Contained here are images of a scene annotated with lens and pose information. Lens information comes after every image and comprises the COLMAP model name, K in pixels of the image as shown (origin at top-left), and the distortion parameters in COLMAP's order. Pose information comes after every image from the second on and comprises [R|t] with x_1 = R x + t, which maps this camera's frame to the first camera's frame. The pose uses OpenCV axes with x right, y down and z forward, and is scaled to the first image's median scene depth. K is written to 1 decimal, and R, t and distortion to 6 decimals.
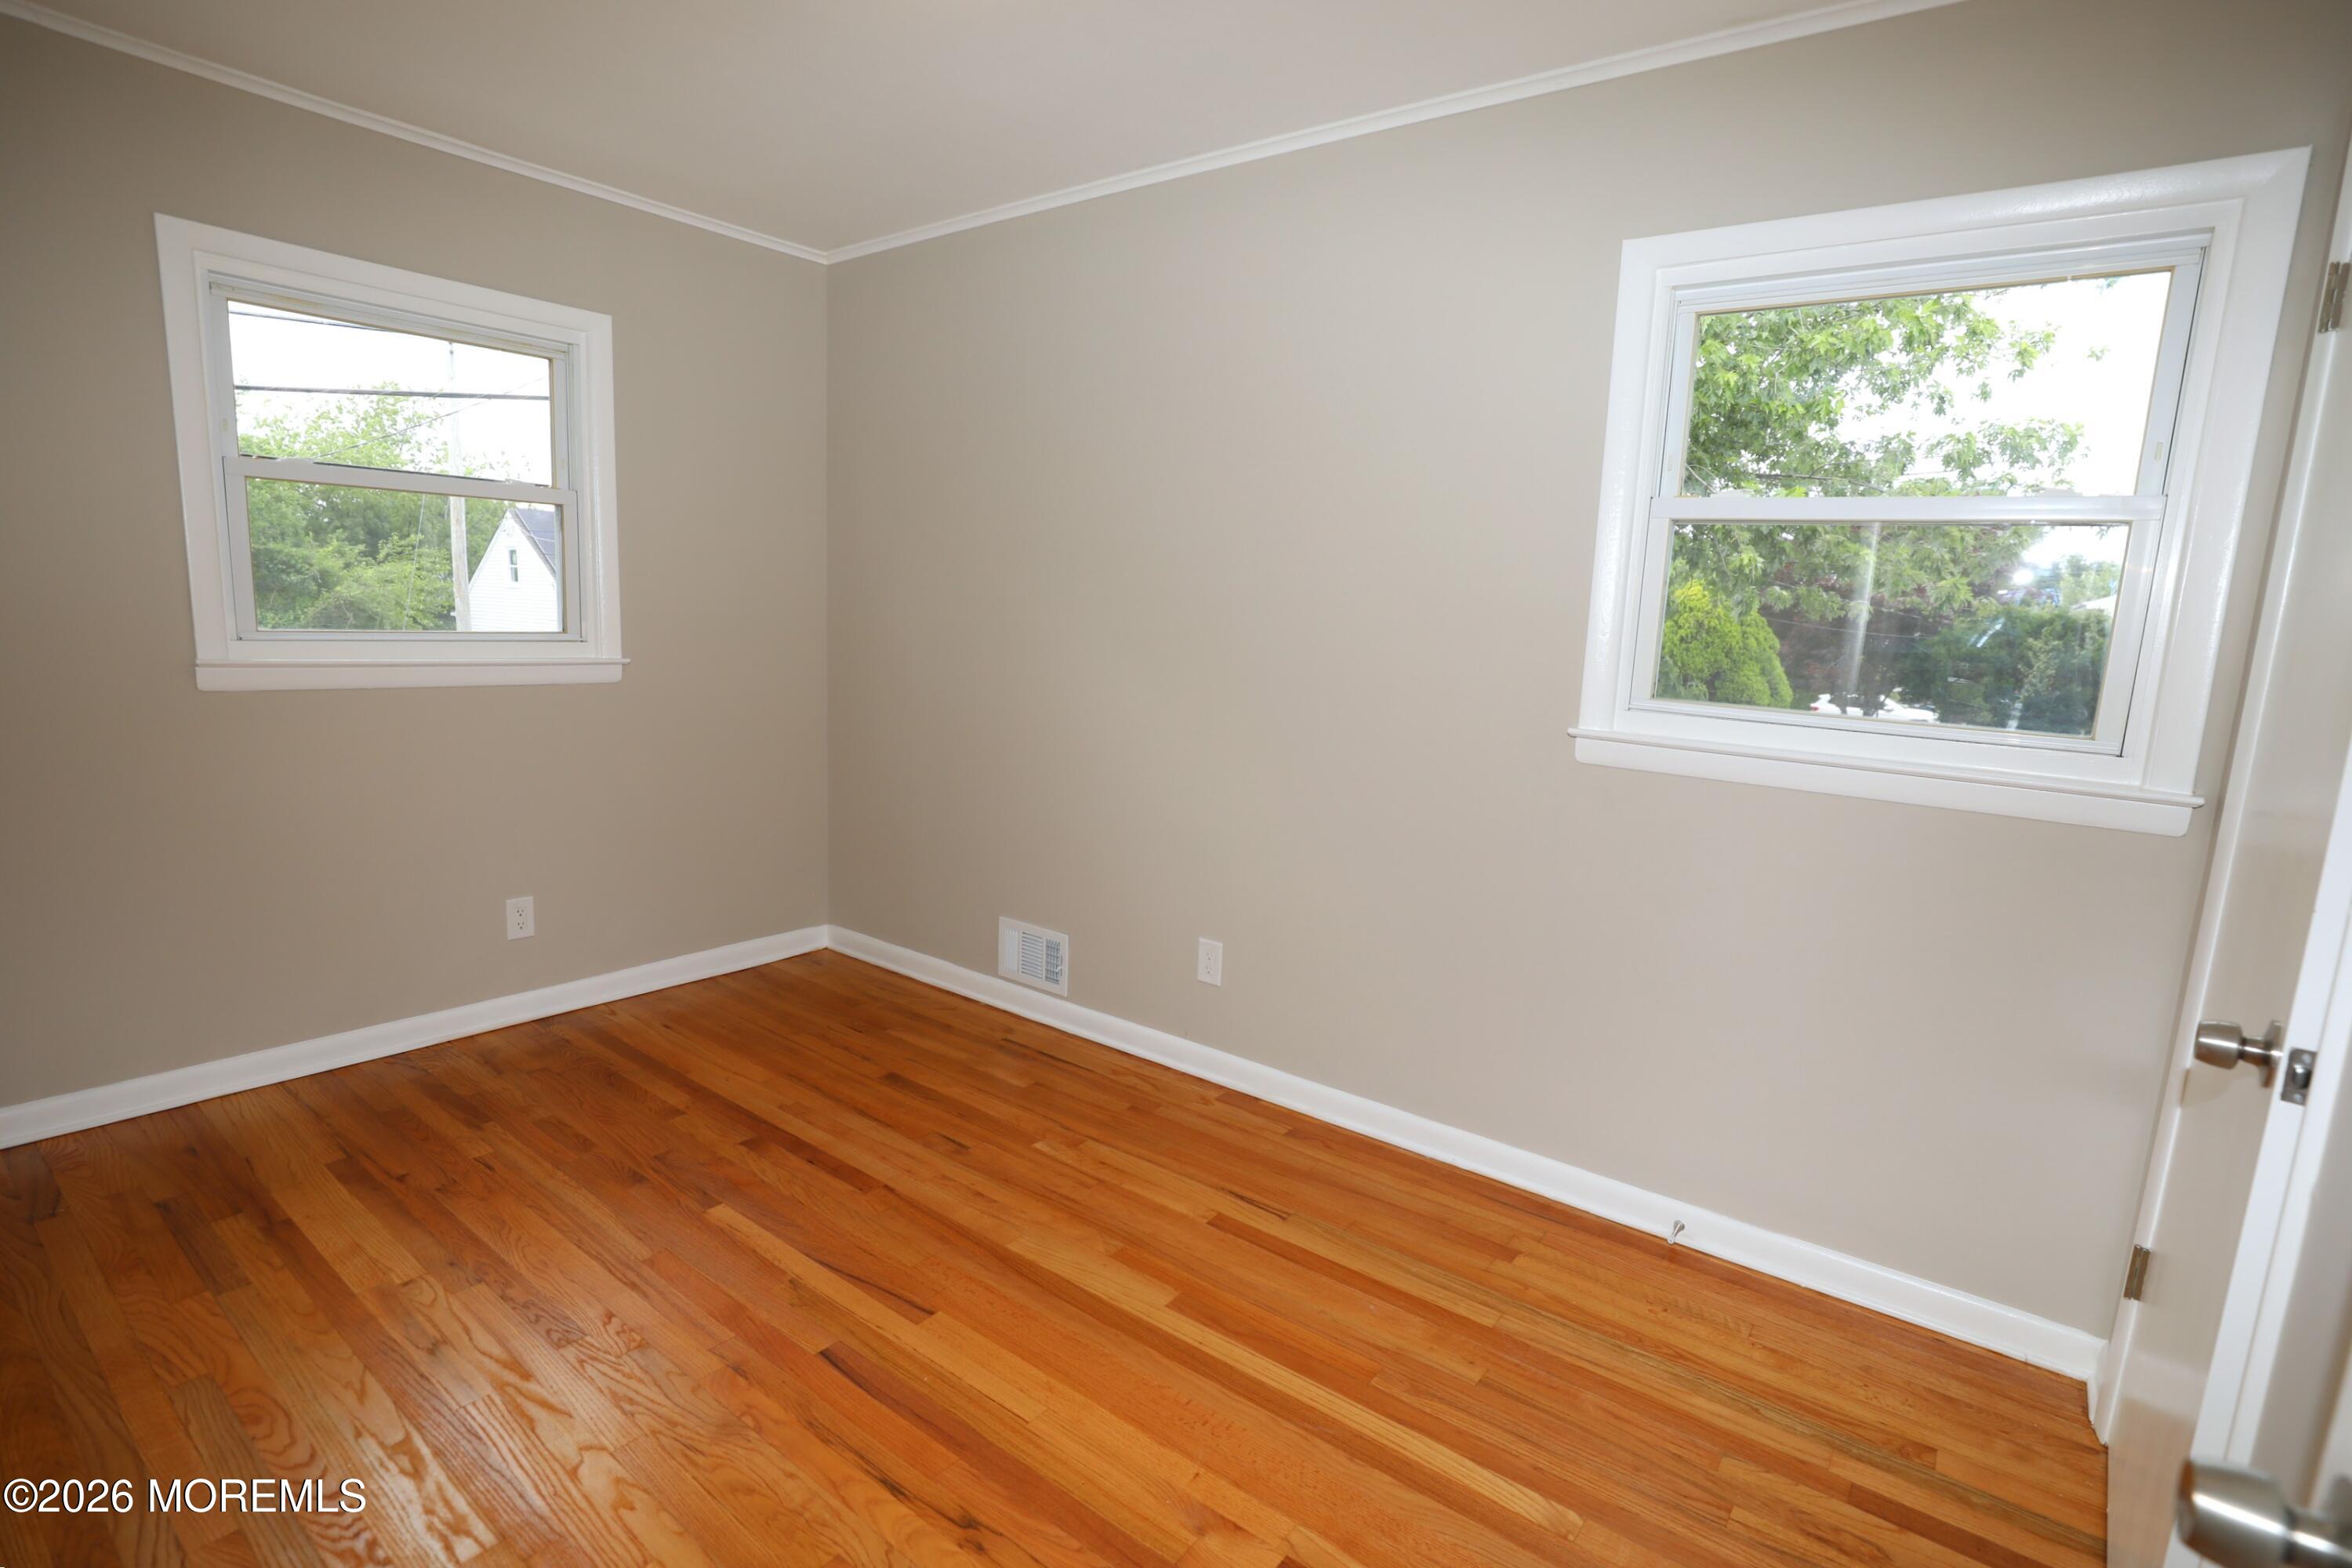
lens RADIAL K [[1138.8, 0, 1176.0], [0, 1138.8, 784.0], [0, 0, 1]] dist [-0.038721, 0.000010]
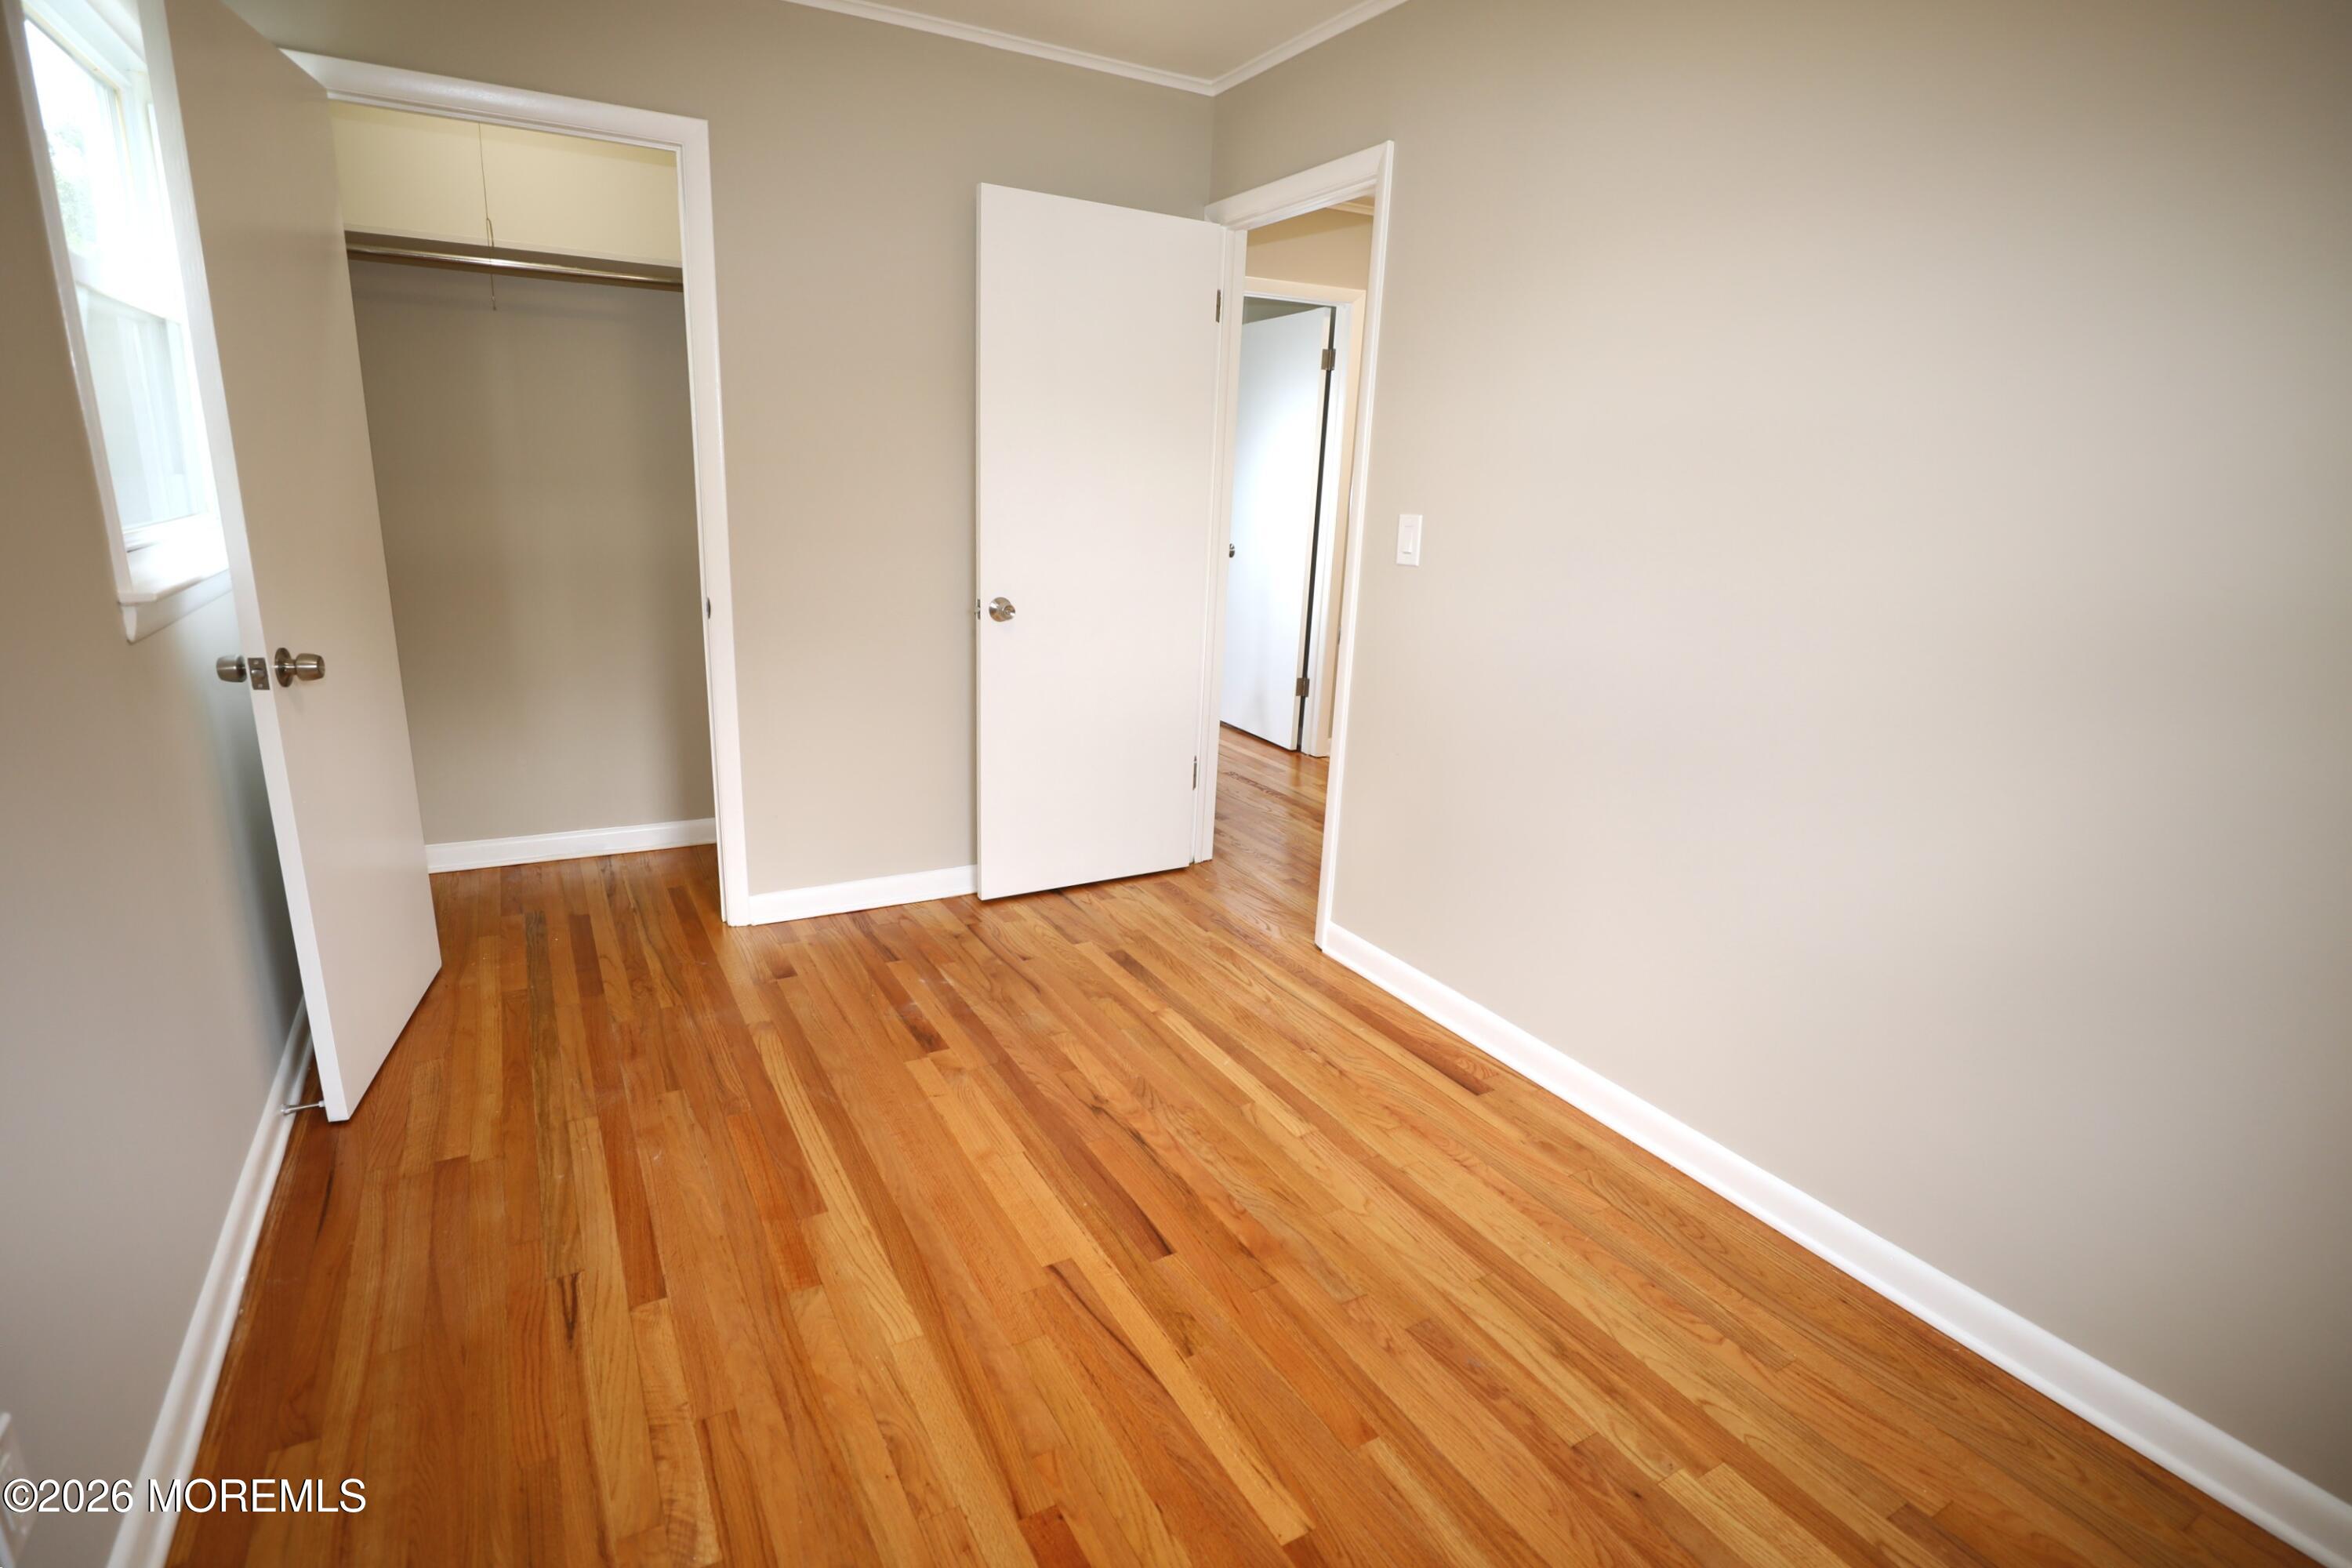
lens RADIAL K [[1138.8, 0, 1176.0], [0, 1138.8, 784.0], [0, 0, 1]] dist [-0.038721, 0.000010]
pose [[-0.918546, -0.182464, 0.350686, -0.576677], [-0.014575, 0.902134, 0.431210, -0.295457], [-0.395046, 0.390975, -0.831311, 1.612748]]
